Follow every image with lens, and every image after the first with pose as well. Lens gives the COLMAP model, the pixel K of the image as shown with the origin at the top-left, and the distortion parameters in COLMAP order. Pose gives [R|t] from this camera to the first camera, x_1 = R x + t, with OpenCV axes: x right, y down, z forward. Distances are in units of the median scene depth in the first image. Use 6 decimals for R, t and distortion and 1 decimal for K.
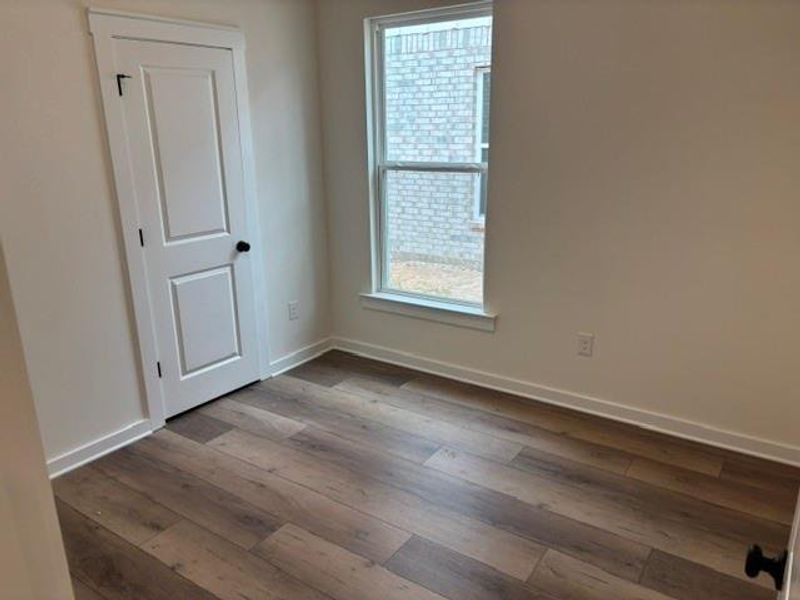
lens RADIAL K [[607.0, 0, 398.6], [0, 607.0, 267.2], [0, 0, 1]] dist [0.009570, -0.000427]
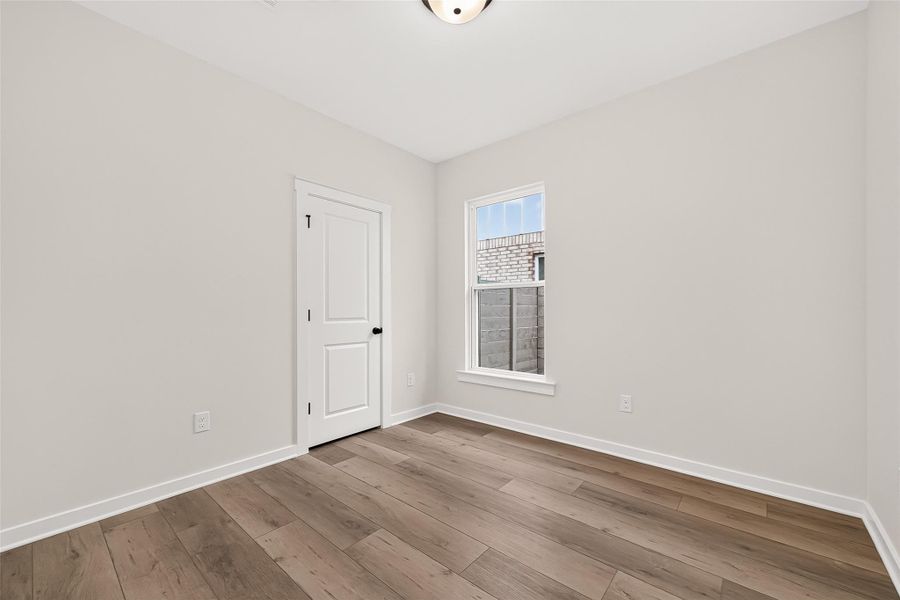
lens RADIAL K [[354.8, 0, 451.8], [0, 354.8, 305.8], [0, 0, 1]] dist [-0.000428, -0.000377]
pose [[0.994476, 0.006562, -0.104761, 0.016395], [-0.031456, 0.970805, -0.237799, 0.127732], [0.100142, 0.239781, 0.965648, 0.199452]]
